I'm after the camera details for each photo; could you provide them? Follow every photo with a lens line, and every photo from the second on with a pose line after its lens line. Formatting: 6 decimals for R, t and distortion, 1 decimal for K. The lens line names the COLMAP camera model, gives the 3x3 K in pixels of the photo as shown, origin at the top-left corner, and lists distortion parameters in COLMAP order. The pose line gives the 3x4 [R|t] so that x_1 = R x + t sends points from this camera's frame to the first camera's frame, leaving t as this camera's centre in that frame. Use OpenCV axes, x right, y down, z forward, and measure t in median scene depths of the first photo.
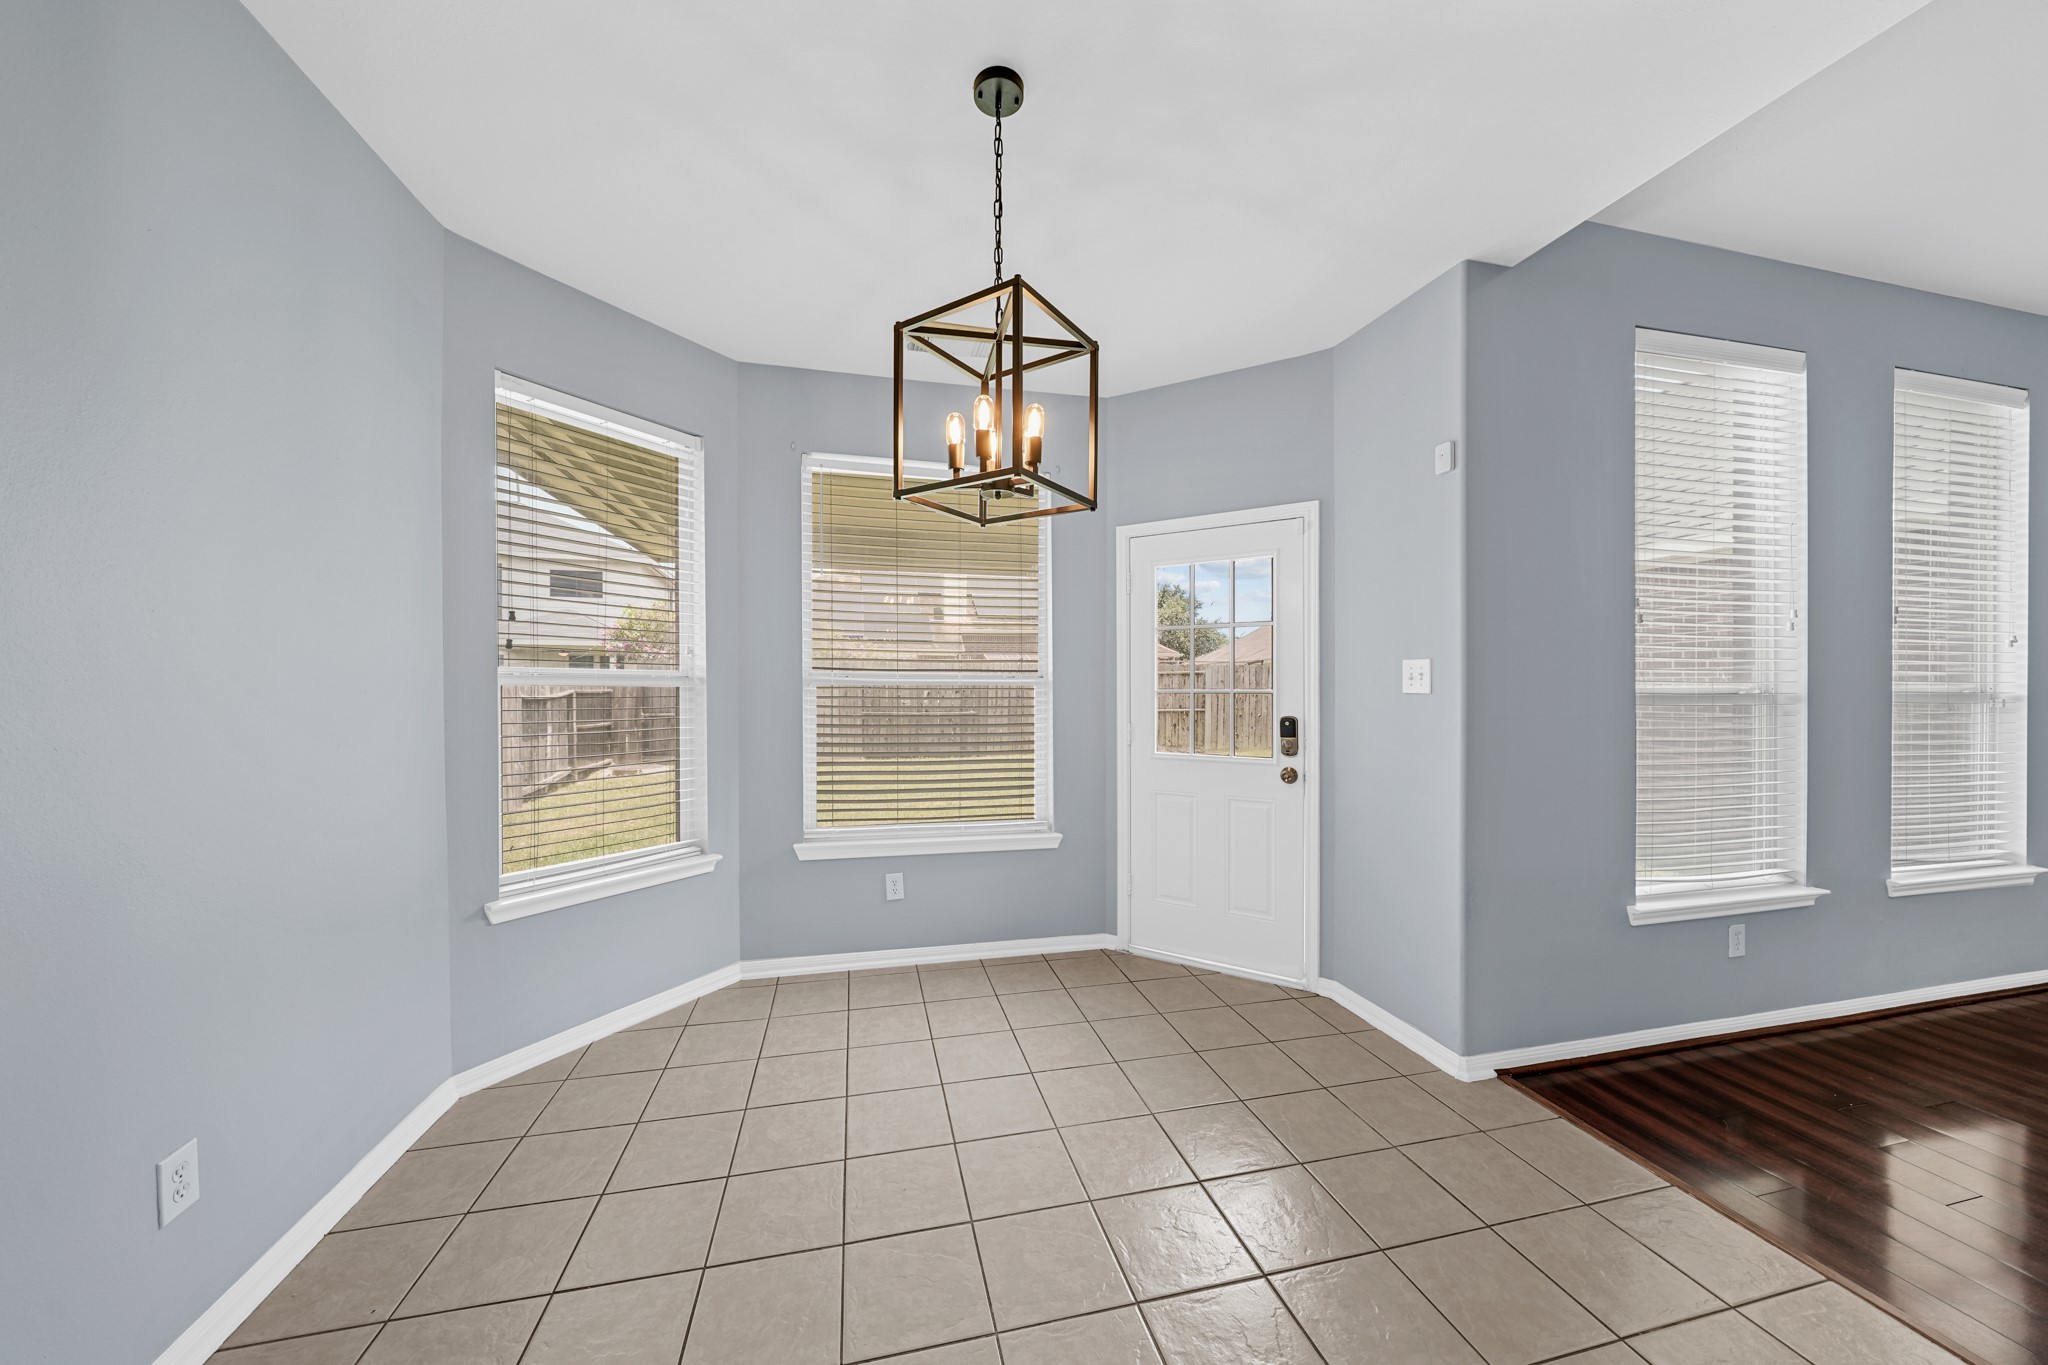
lens RADIAL K [[696.3, 0, 1025.0], [0, 696.3, 698.2], [0, 0, 1]] dist [-0.000007, -0.000030]
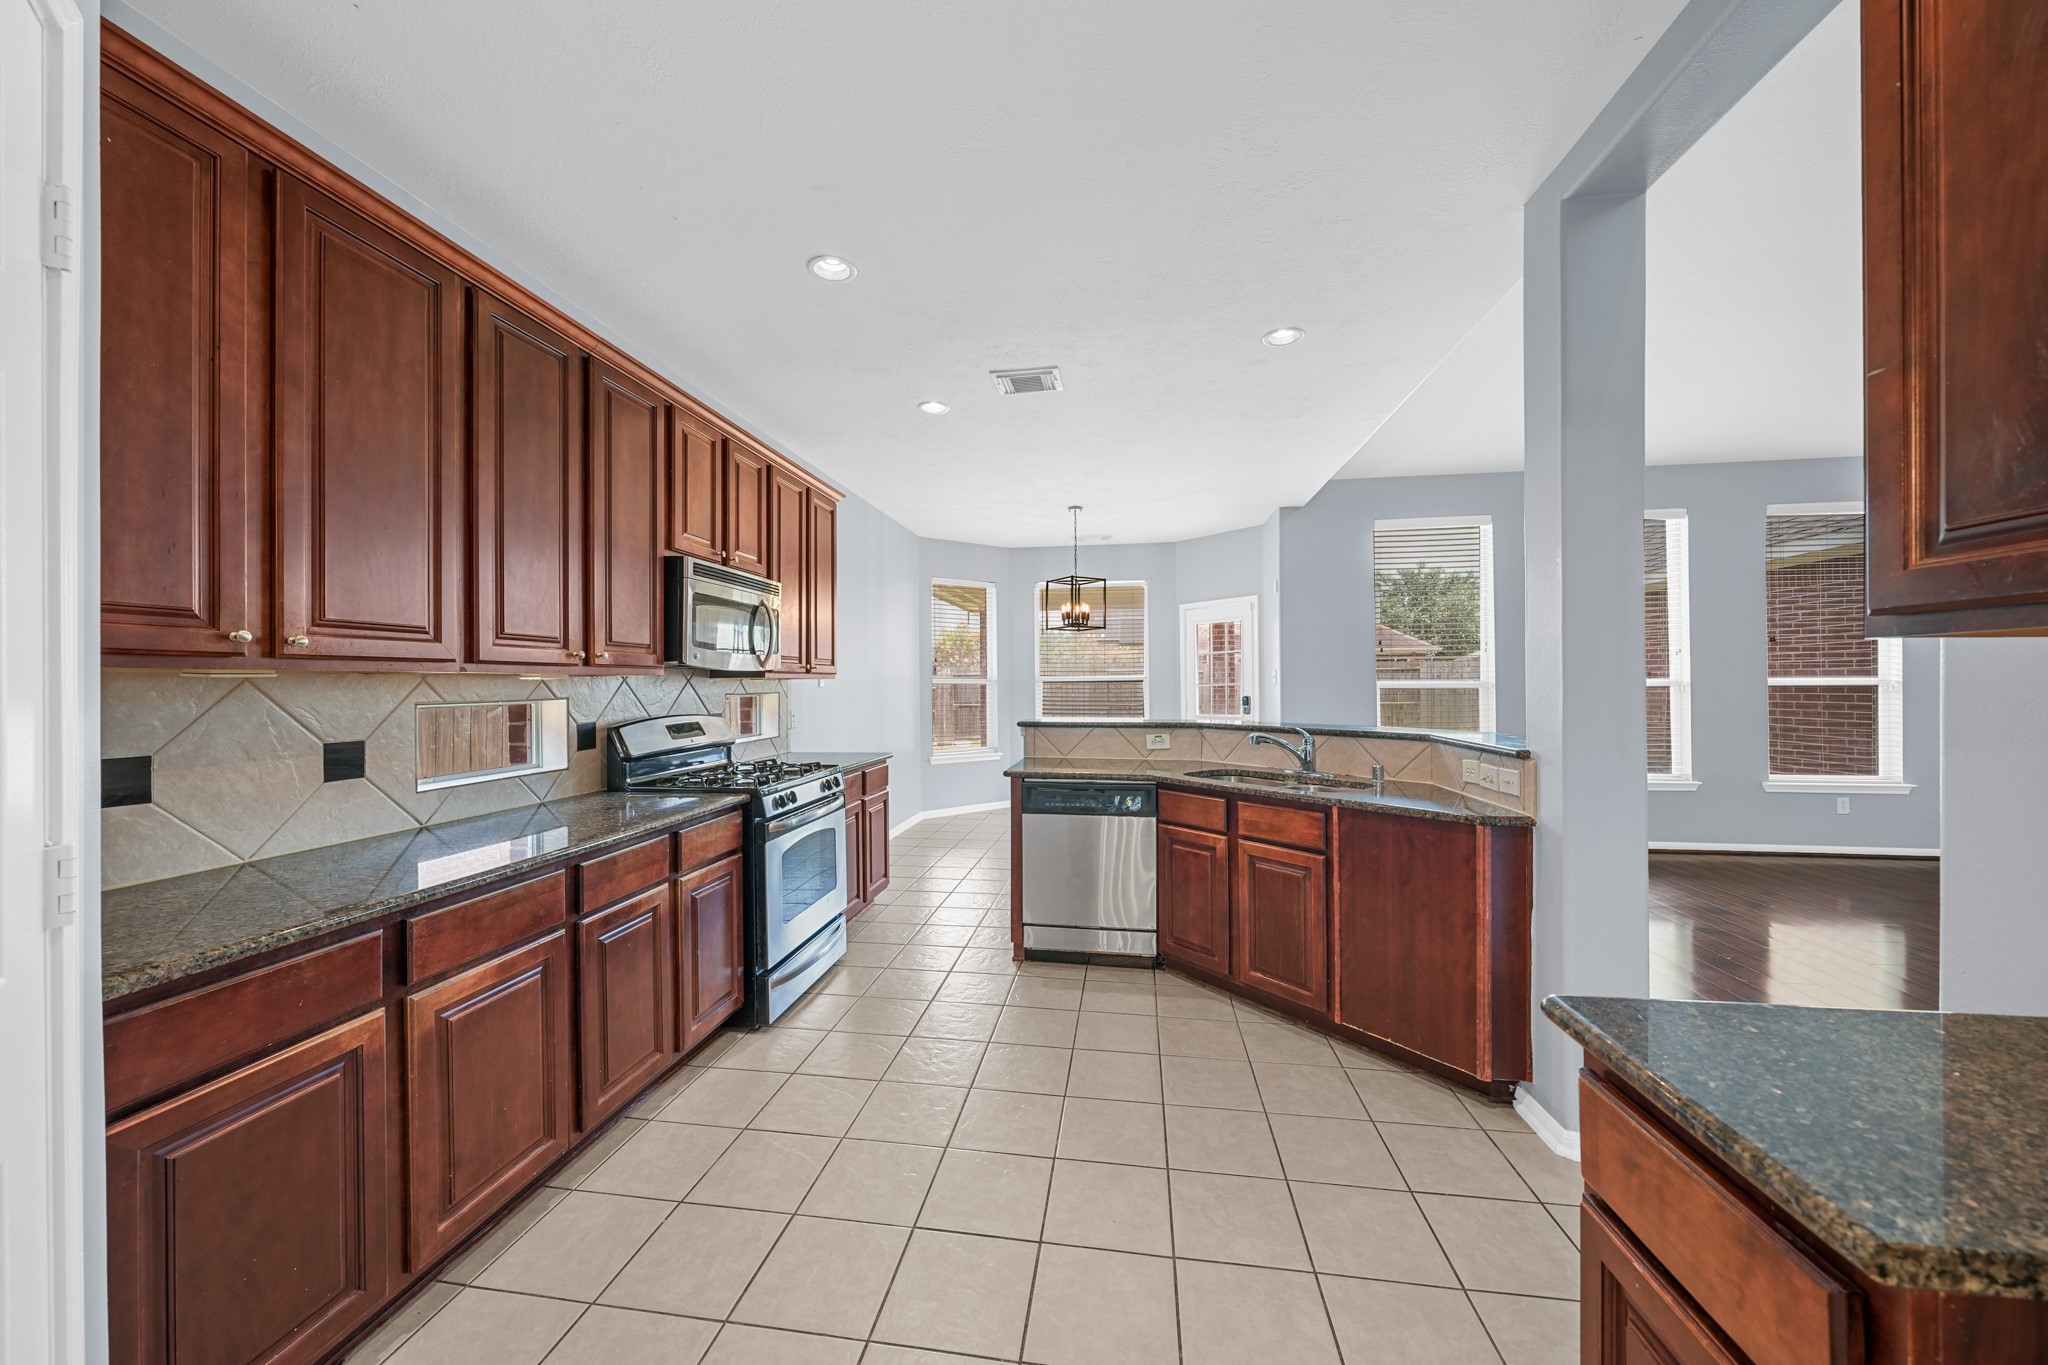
lens RADIAL K [[761.2, 0, 1024.0], [0, 761.2, 681.5], [0, 0, 1]] dist [0.000012, 0.000001]
pose [[0.922744, -0.006388, -0.385361, 0.669477], [0.000536, 0.999883, -0.015293, 0.018725], [0.385414, 0.013905, 0.922639, -1.456669]]
